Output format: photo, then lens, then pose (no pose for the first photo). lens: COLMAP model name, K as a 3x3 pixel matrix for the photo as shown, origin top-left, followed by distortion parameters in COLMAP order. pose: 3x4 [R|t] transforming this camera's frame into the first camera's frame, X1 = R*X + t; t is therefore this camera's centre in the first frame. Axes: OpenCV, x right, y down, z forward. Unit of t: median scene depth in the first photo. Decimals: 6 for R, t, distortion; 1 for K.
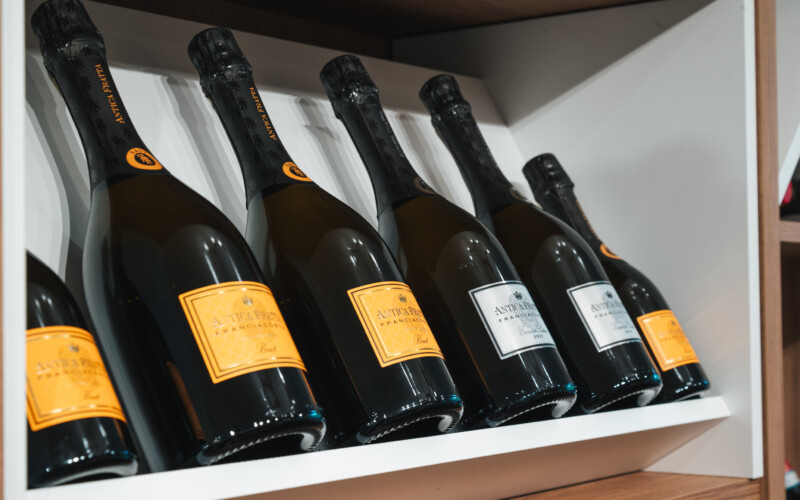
lens RADIAL K [[1484.4, 0, 400.0], [0, 1484.4, 250.0], [0, 0, 1]] dist [-0.008761, -0.042831]
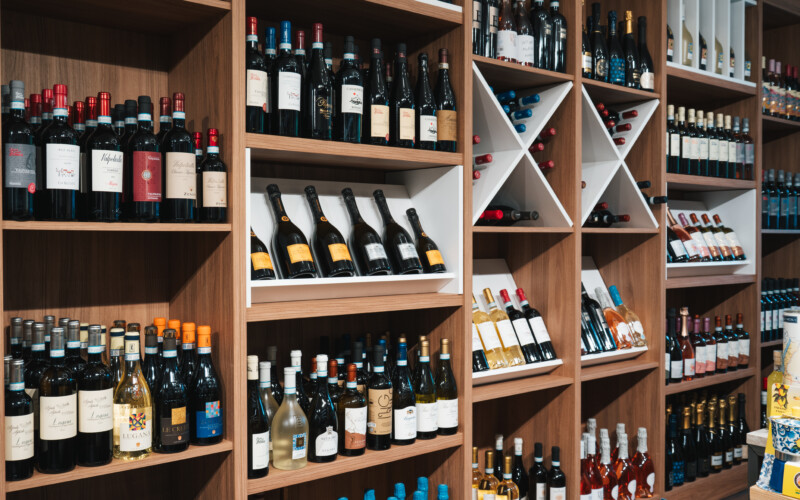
lens RADIAL K [[800.6, 0, 400.0], [0, 800.6, 250.0], [0, 0, 1]] dist [-0.014310, 0.007605]
pose [[0.976731, -0.004348, -0.214424, 0.674731], [0.011025, 0.999491, 0.029949, -0.028519], [0.214184, -0.031616, 0.976282, -1.329626]]
